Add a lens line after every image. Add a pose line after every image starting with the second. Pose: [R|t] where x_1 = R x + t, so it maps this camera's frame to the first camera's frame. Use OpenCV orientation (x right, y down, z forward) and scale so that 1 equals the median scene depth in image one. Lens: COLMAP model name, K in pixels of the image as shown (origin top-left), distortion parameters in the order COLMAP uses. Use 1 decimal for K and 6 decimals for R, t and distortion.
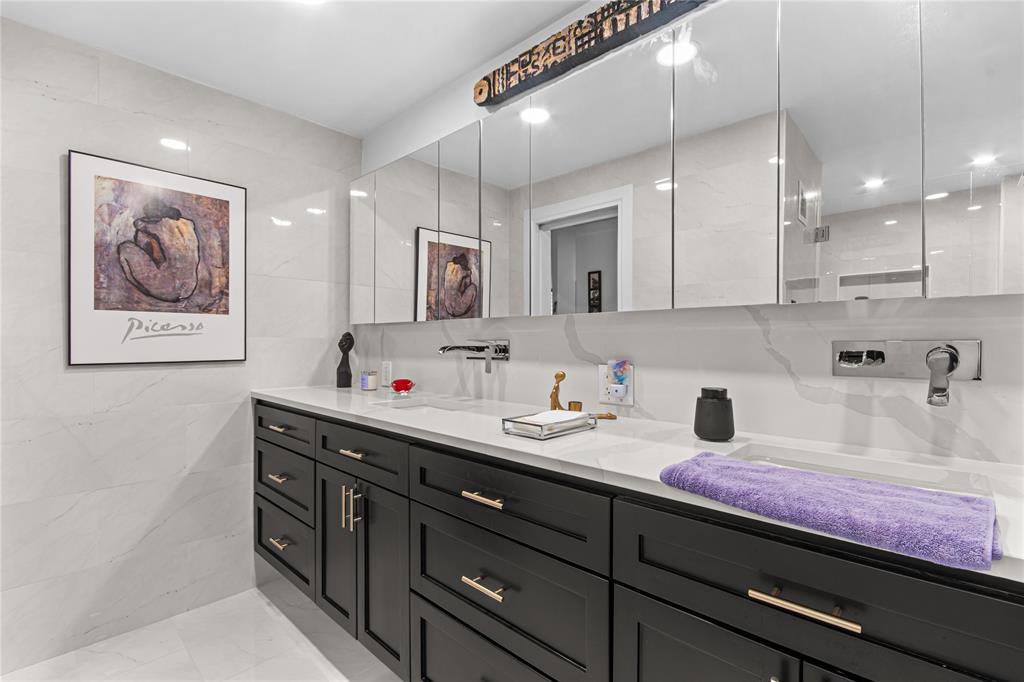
lens RADIAL K [[462.5, 0, 510.6], [0, 462.5, 340.9], [0, 0, 1]] dist [0.005853, -0.008982]
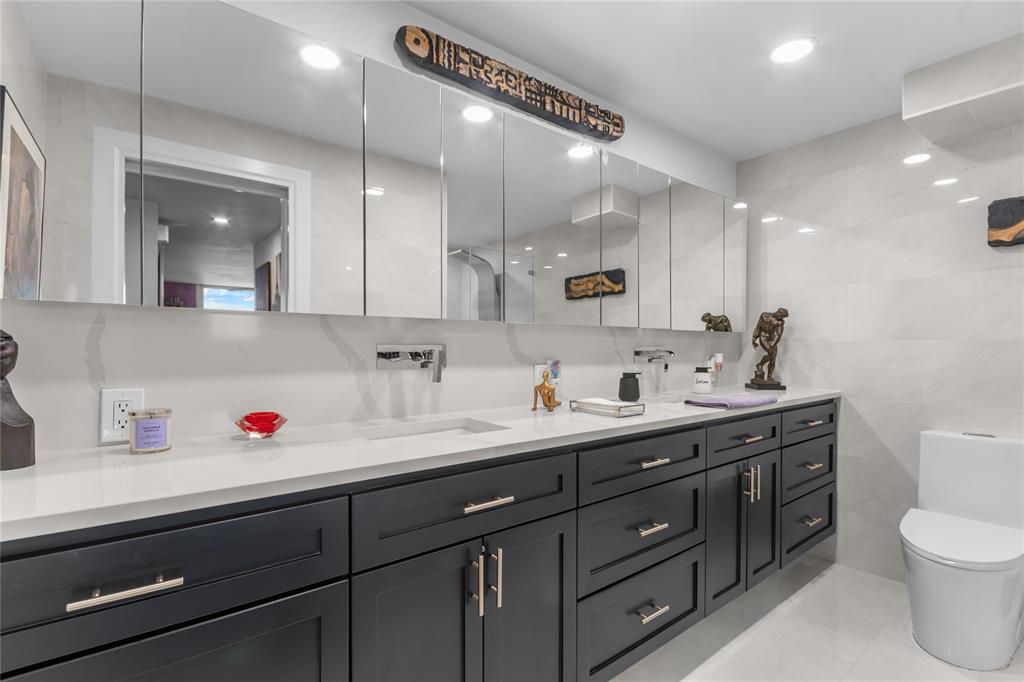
lens RADIAL K [[462.5, 0, 510.2], [0, 462.5, 347.1], [0, 0, 1]] dist [0.005853, -0.008982]
pose [[0.156867, 0.000571, 0.987620, -0.968228], [0.000658, 1.000000, -0.000683, 0.003427], [-0.987620, 0.000757, 0.156867, 0.810185]]
